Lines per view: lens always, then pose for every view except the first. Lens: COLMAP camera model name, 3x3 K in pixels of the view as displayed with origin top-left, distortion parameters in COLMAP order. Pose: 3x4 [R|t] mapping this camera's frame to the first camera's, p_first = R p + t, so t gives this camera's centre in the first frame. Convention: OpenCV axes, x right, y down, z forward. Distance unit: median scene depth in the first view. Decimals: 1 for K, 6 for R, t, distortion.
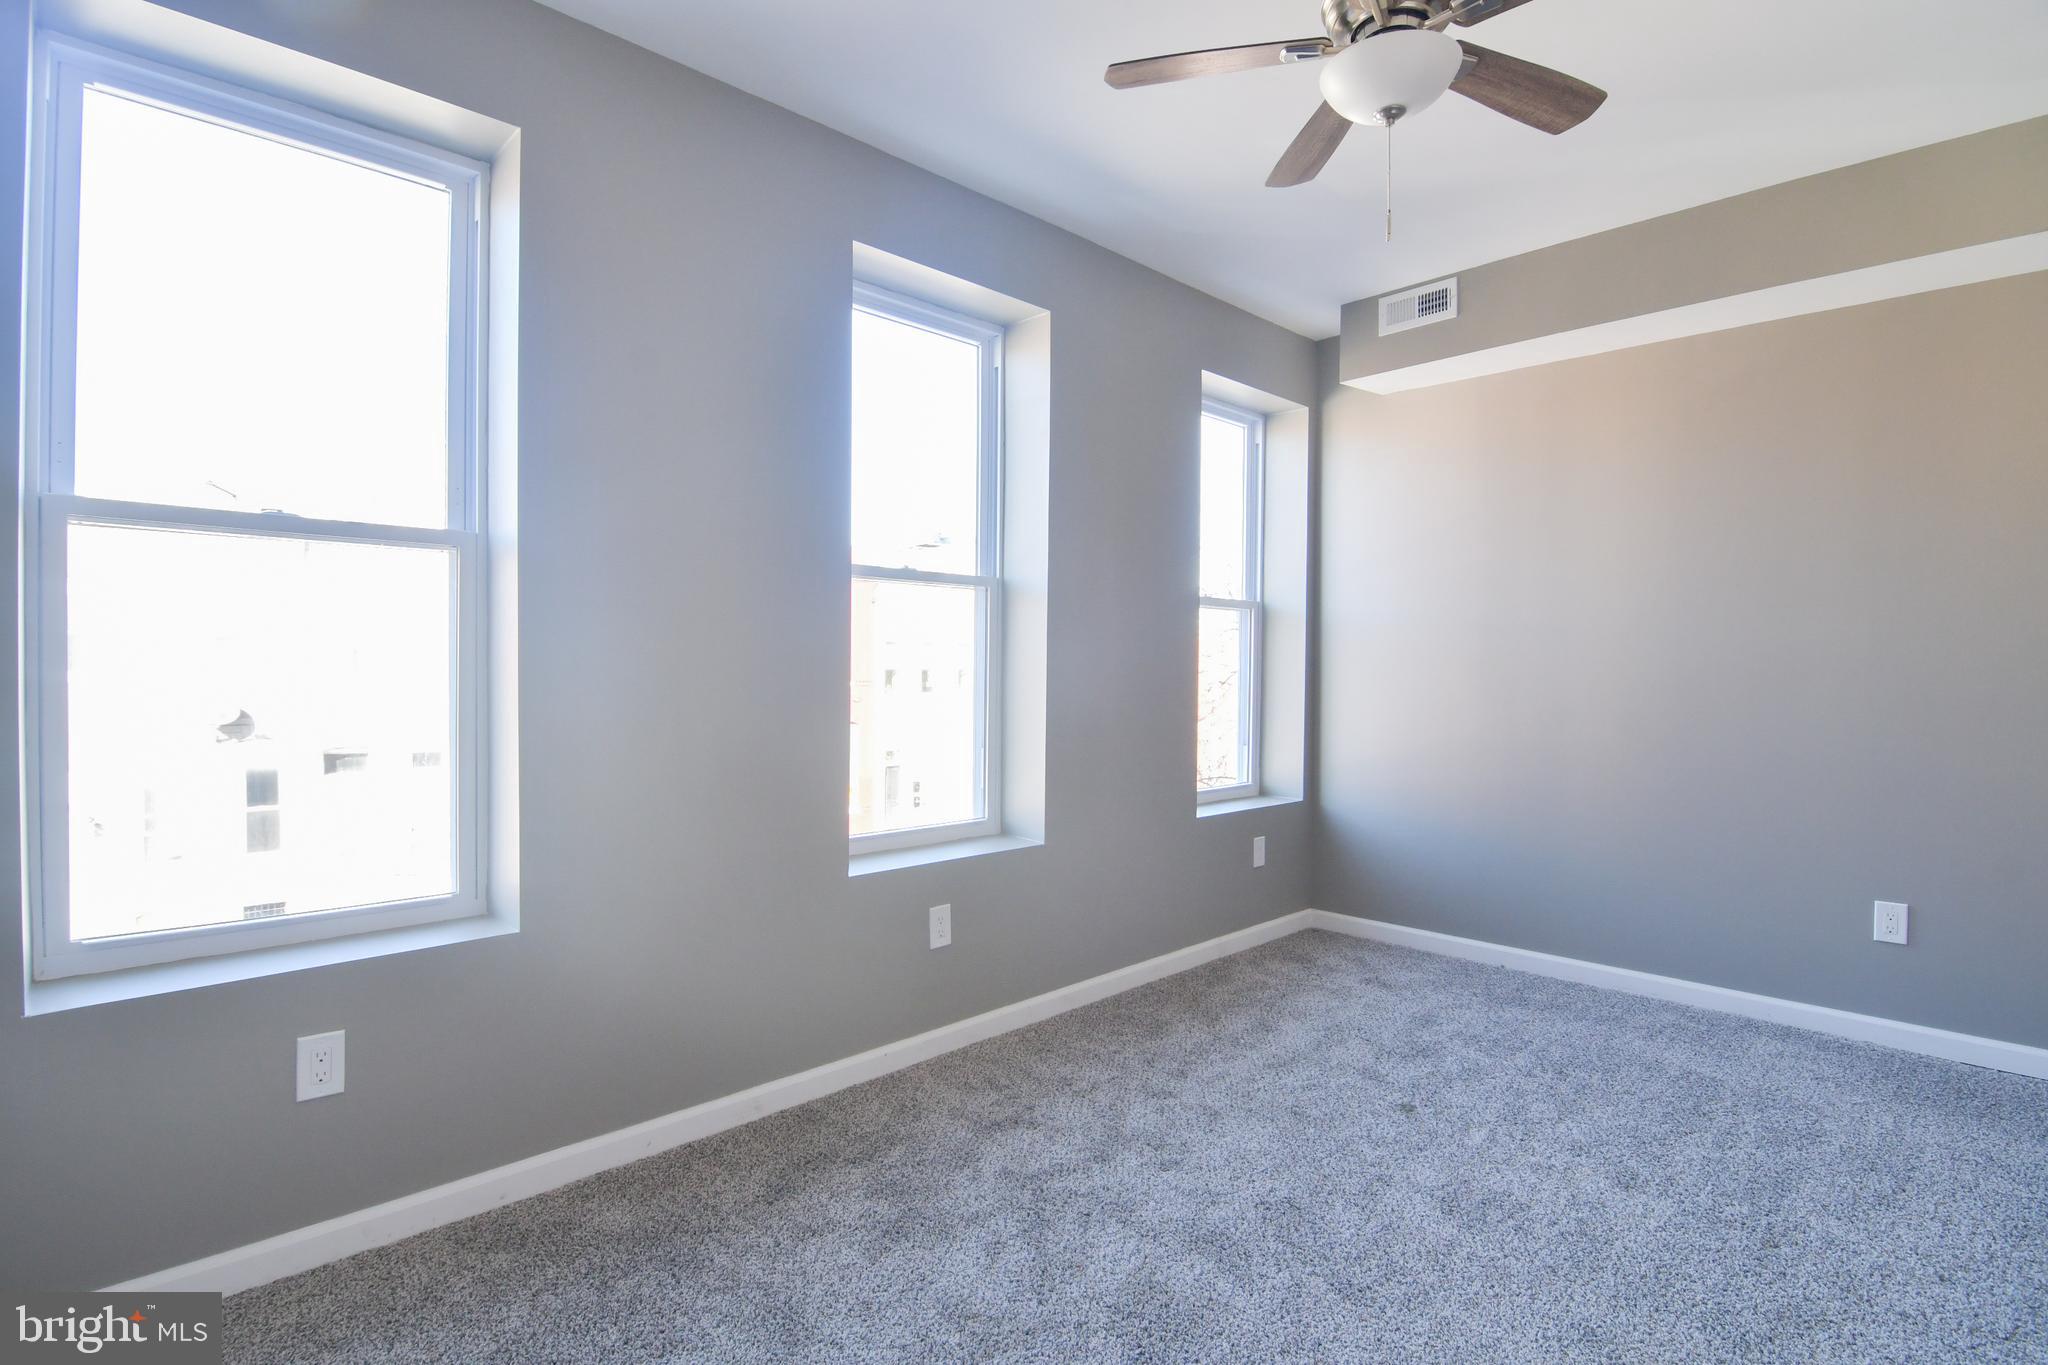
lens RADIAL K [[982.4, 0, 1010.1], [0, 982.4, 683.1], [0, 0, 1]] dist [-0.011056, -0.008804]
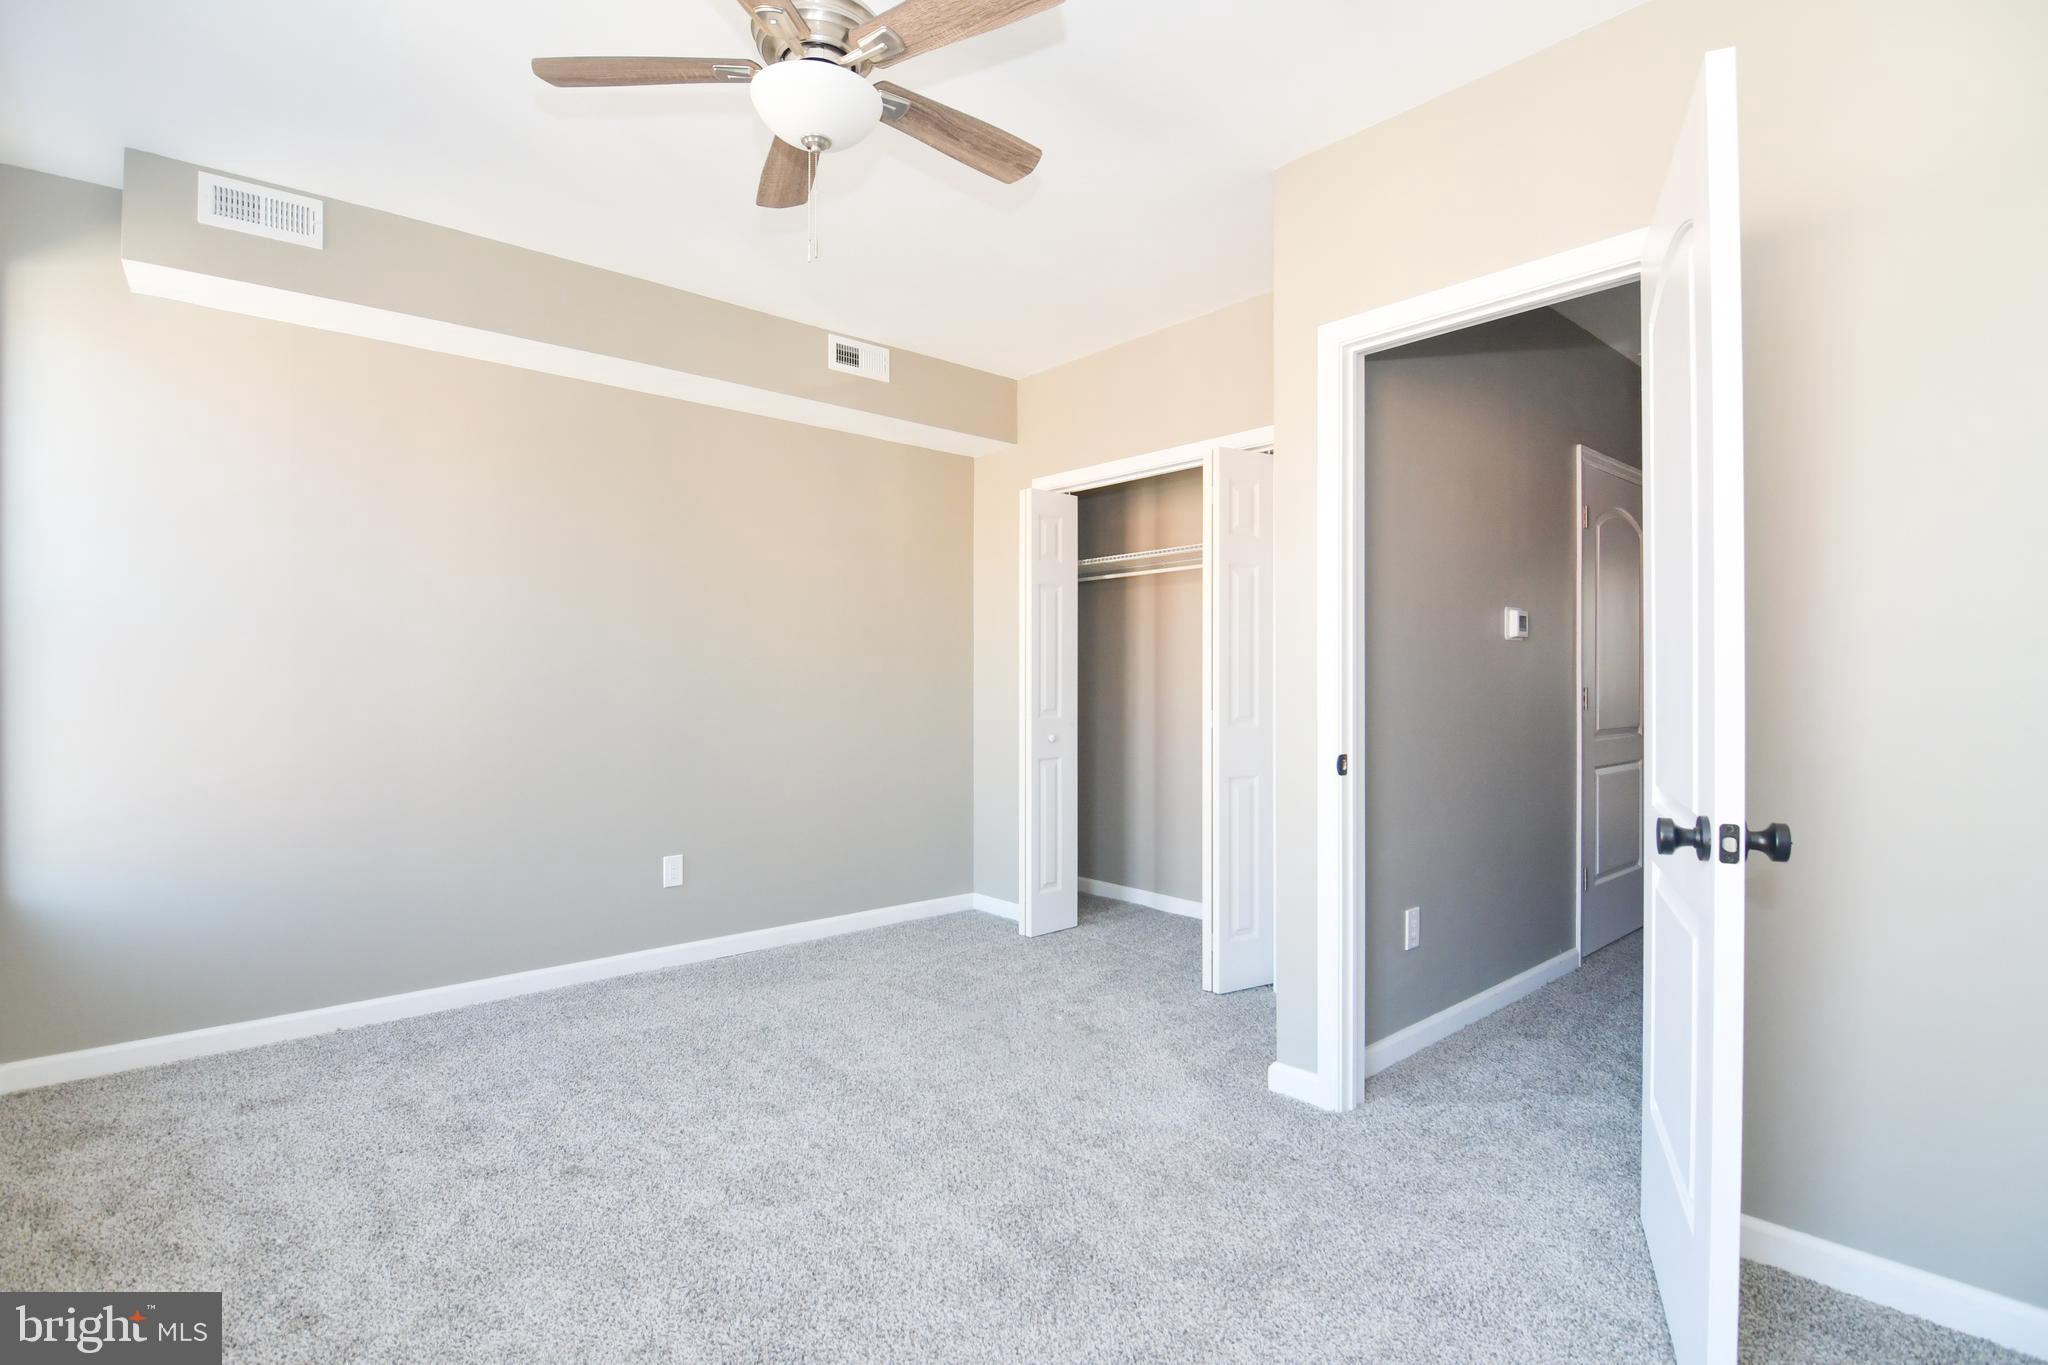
lens RADIAL K [[982.4, 0, 1008.9], [0, 982.4, 677.6], [0, 0, 1]] dist [-0.011056, -0.008804]
pose [[0.039225, -0.000309, 0.999230, -0.364656], [0.017947, 0.999839, -0.000395, -0.006422], [-0.999069, 0.017948, 0.039224, 0.436796]]
